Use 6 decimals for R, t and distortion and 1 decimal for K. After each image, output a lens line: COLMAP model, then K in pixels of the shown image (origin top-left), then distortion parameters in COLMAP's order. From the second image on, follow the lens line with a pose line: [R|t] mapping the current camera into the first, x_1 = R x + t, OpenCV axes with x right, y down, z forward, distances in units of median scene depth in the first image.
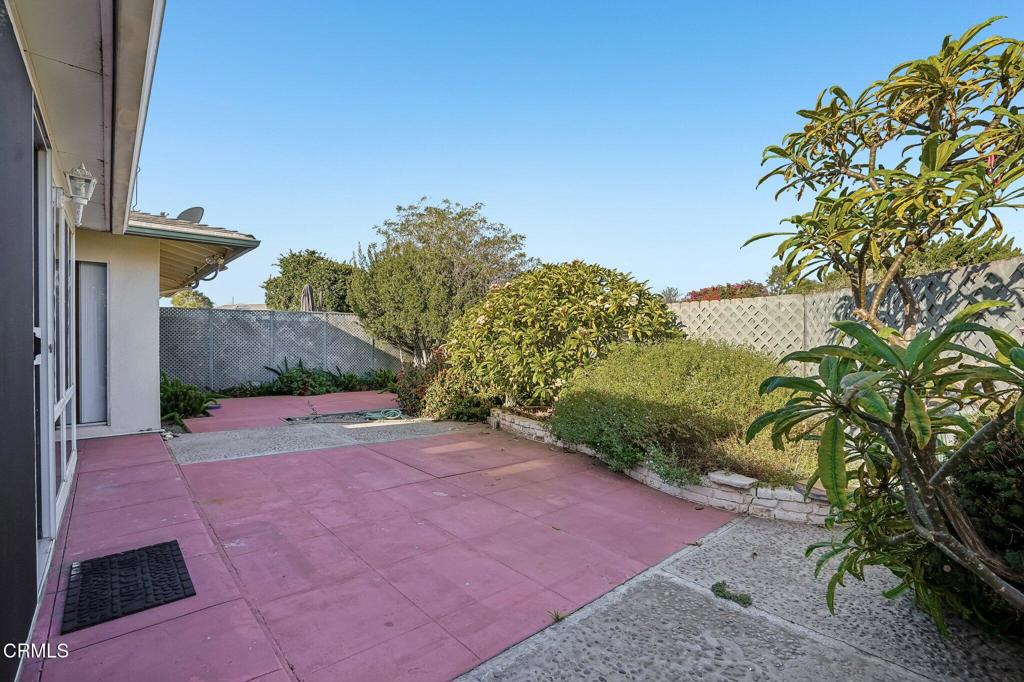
lens RADIAL K [[478.6, 0, 516.1], [0, 478.6, 341.4], [0, 0, 1]] dist [-0.057939, 0.016594]
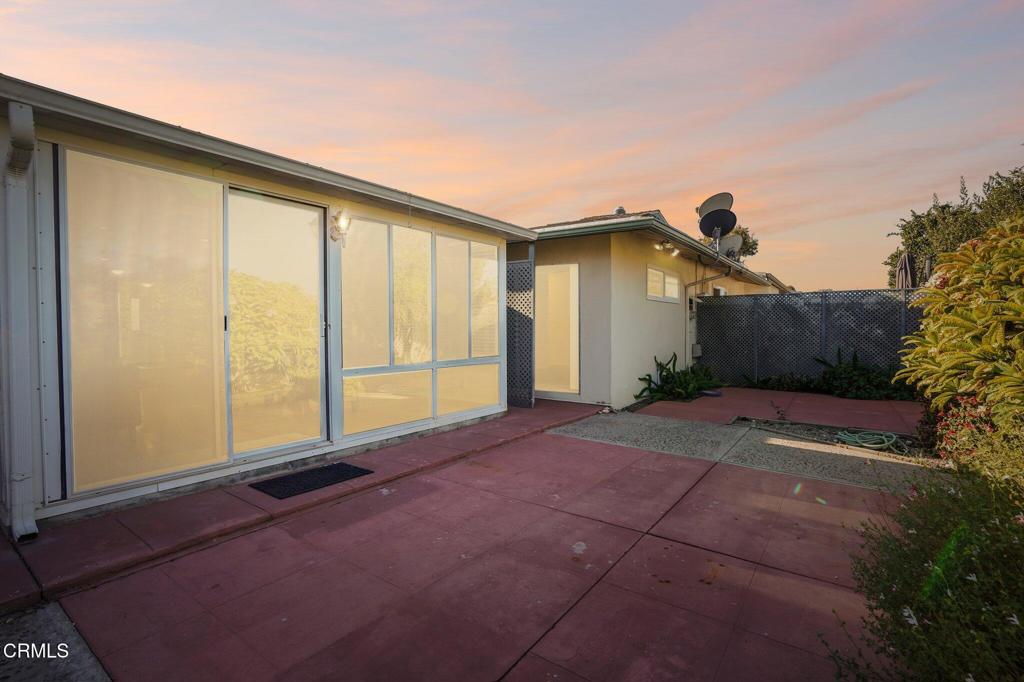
lens RADIAL K [[478.6, 0, 513.4], [0, 478.6, 336.3], [0, 0, 1]] dist [-0.057939, 0.016594]
pose [[0.213372, 0.015425, -0.976849, 0.396356], [-0.005914, 0.999877, 0.014497, 0.010963], [0.976953, 0.002684, 0.213437, 0.645713]]
